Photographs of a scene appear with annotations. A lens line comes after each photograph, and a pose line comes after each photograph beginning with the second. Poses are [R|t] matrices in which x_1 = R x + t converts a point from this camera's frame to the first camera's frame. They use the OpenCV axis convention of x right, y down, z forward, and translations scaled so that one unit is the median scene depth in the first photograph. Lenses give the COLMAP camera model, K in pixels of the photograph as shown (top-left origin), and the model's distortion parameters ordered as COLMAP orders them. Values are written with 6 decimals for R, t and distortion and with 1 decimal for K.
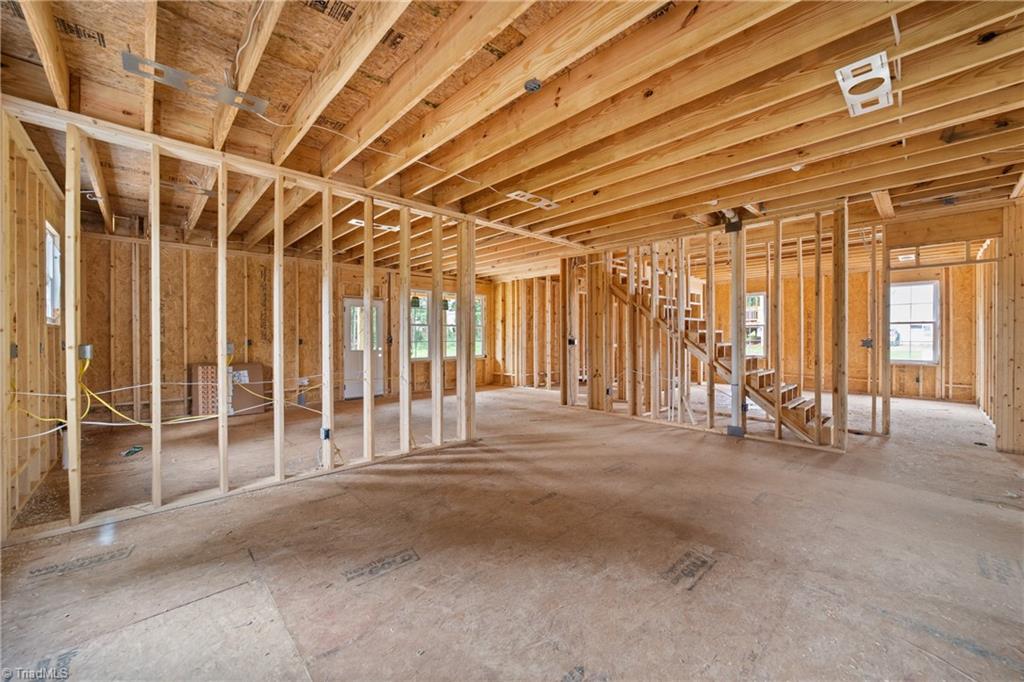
lens RADIAL K [[393.7, 0, 512.4], [0, 393.7, 336.6], [0, 0, 1]] dist [-0.011077, 0.000114]
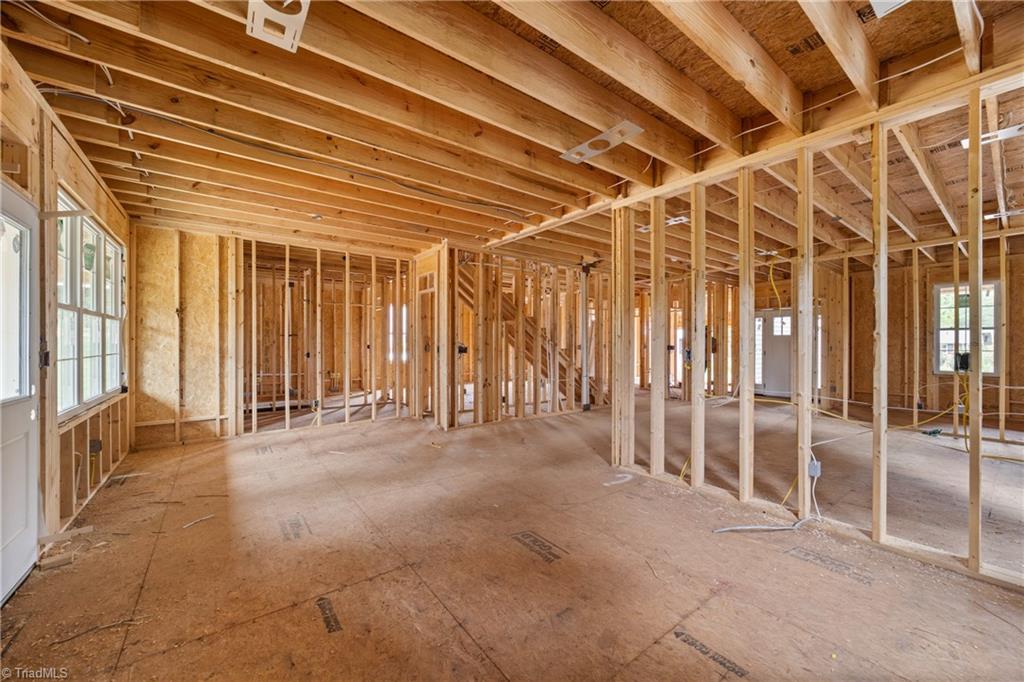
lens RADIAL K [[393.7, 0, 519.7], [0, 393.7, 345.8], [0, 0, 1]] dist [-0.011077, 0.000114]
pose [[0.090457, 0.005109, 0.995887, -1.062183], [0.004398, 0.999975, -0.005530, 0.015629], [-0.995891, 0.004881, 0.090432, 1.247896]]
